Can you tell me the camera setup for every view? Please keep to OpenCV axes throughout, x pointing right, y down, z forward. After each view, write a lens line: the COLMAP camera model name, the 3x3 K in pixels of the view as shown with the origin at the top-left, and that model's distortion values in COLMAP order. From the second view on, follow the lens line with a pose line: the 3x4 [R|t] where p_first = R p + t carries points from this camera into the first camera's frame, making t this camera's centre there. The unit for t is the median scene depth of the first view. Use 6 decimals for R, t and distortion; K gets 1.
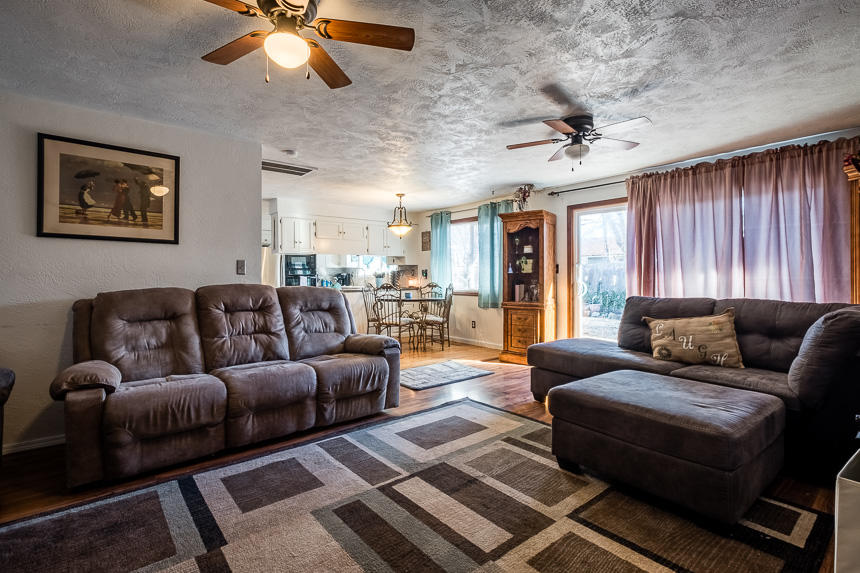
lens RADIAL K [[406.9, 0, 427.6], [0, 406.9, 275.6], [0, 0, 1]] dist [0.002387, -0.000001]
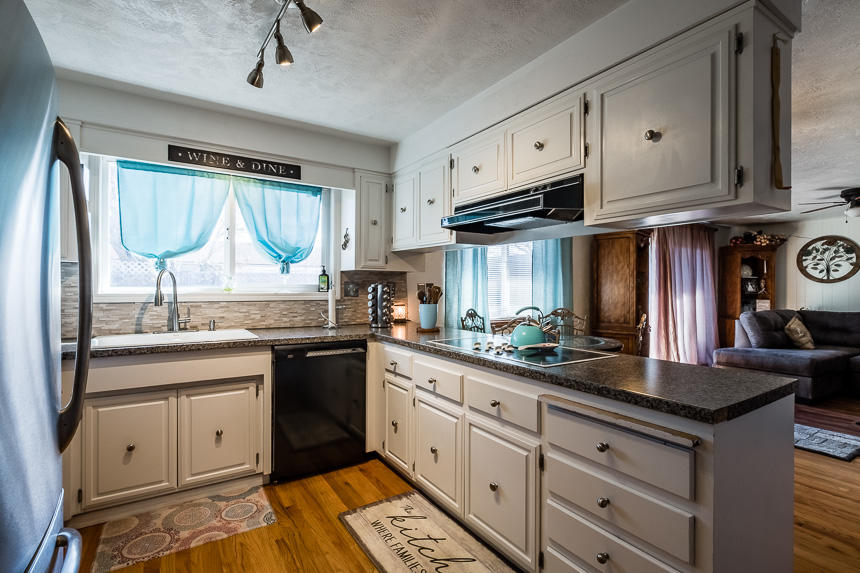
lens RADIAL K [[404.6, 0, 430.0], [0, 404.6, 286.5], [0, 0, 1]] dist [0.000694, -0.000215]
pose [[0.120552, -0.001035, 0.992706, -0.650146], [-0.012136, 0.999923, 0.002516, -0.029304], [-0.992633, -0.012351, 0.120530, 1.278556]]
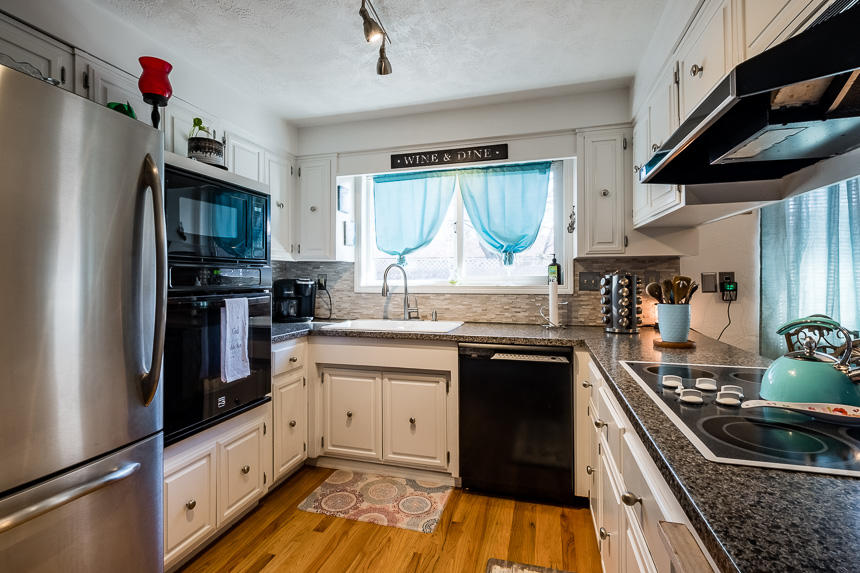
lens RADIAL K [[406.9, 0, 427.6], [0, 406.9, 275.6], [0, 0, 1]] dist [0.002387, -0.000001]
pose [[0.828136, -0.001641, 0.560525, -0.462419], [0.001833, 0.999998, 0.000220, -0.029705], [-0.560525, 0.000845, 0.828137, 1.153150]]
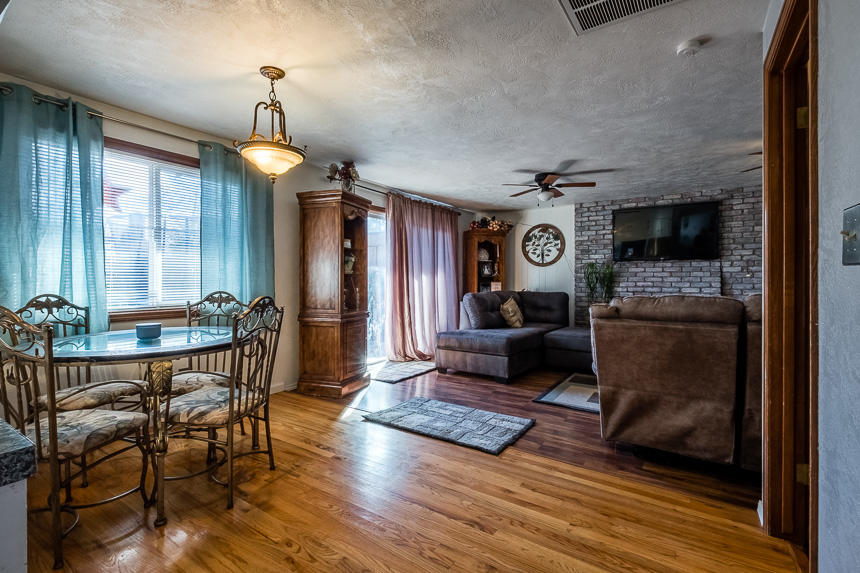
lens RADIAL K [[406.9, 0, 427.6], [0, 406.9, 275.6], [0, 0, 1]] dist [0.002387, -0.000001]
pose [[-0.295778, -0.001866, 0.955255, -0.465335], [-0.011970, 0.999927, -0.001753, -0.011764], [-0.955182, -0.011953, -0.295779, 0.977351]]
